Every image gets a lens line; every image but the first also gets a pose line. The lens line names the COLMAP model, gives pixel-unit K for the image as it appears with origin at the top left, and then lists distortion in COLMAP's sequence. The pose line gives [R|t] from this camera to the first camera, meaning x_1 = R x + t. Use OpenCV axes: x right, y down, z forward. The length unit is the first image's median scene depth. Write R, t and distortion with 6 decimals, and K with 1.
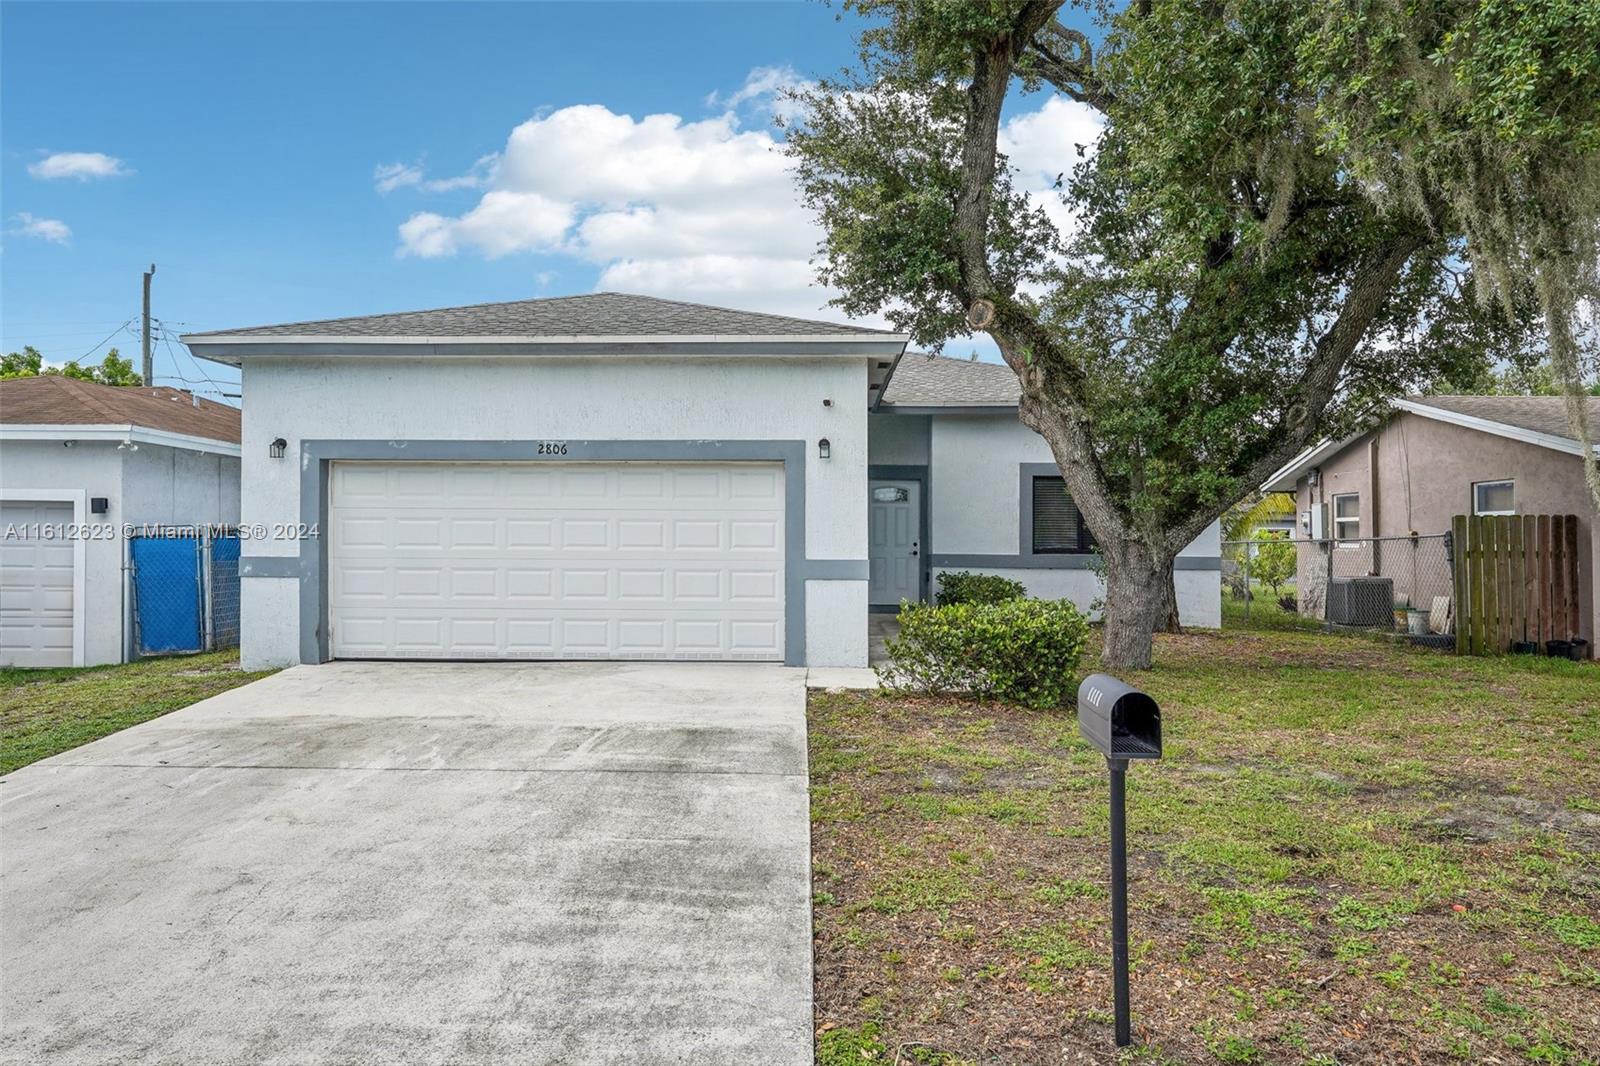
lens RADIAL K [[1053.7, 0, 798.5], [0, 1053.7, 483.4], [0, 0, 1]] dist [-0.004946, -0.000120]
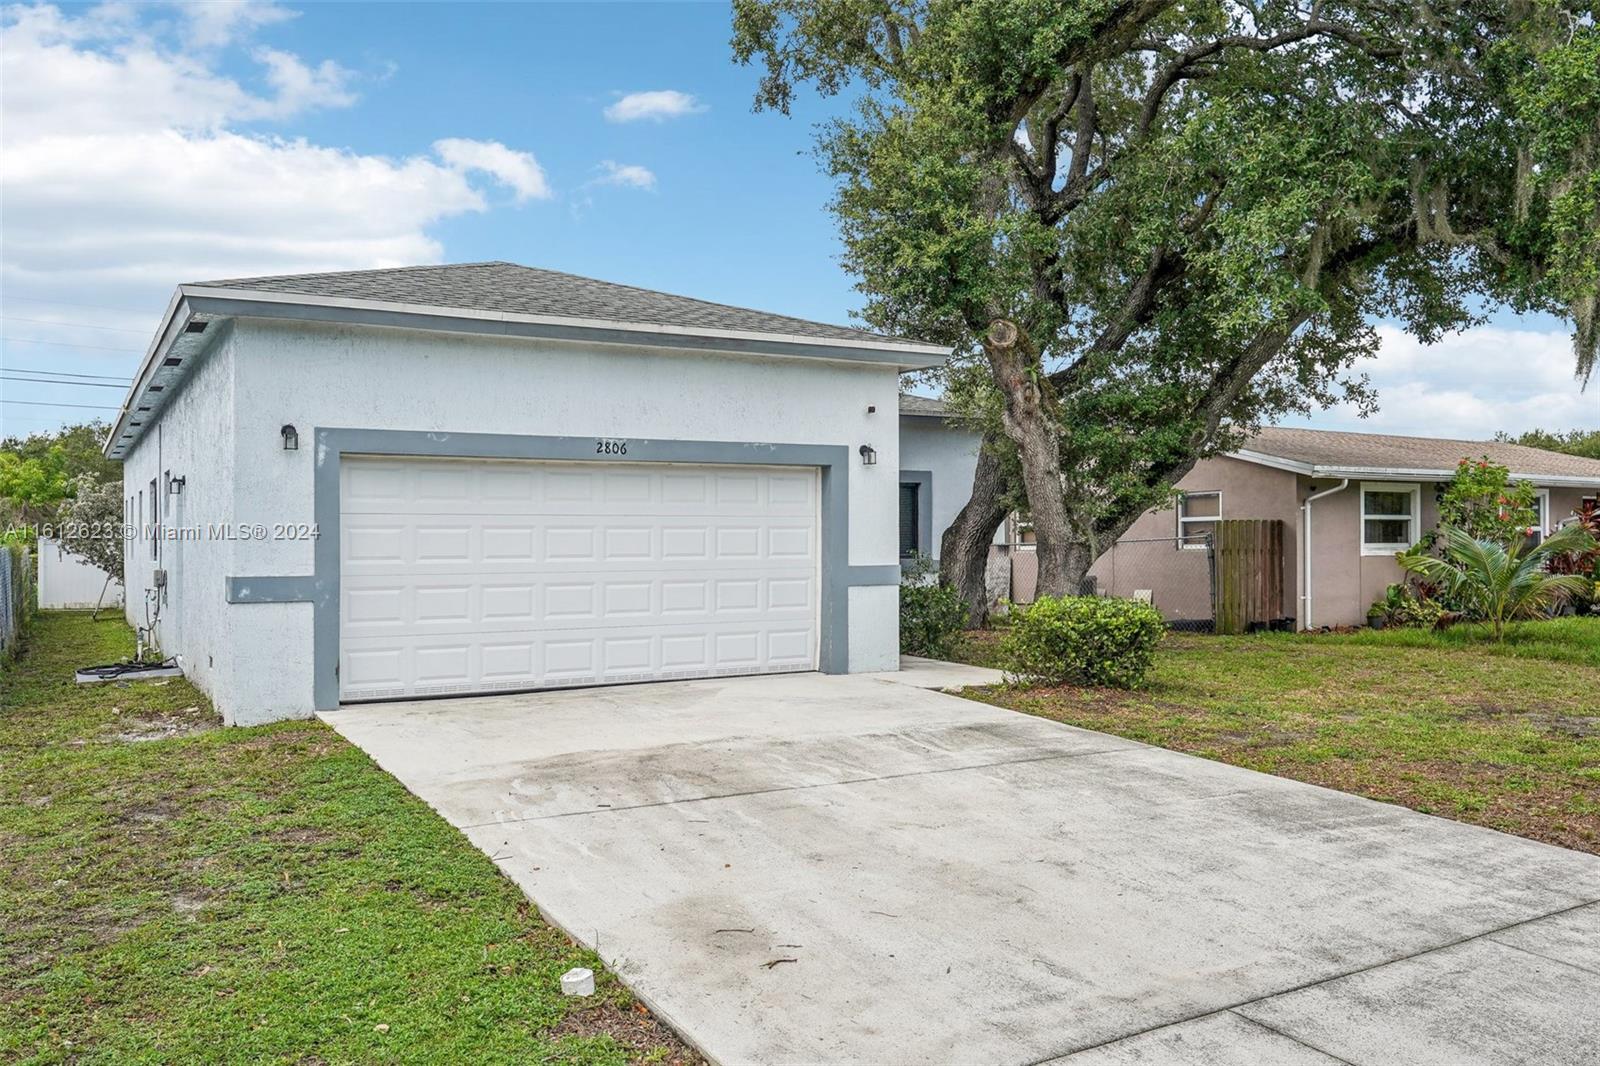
lens RADIAL K [[1198.1, 0, 800.0], [0, 1198.1, 534.4], [0, 0, 1]] dist [-0.004504, -0.003461]
pose [[0.870029, -0.008372, 0.492930, -0.588147], [-0.010718, 0.999298, 0.035889, 0.002192], [-0.492885, -0.036508, 0.869328, 0.039666]]
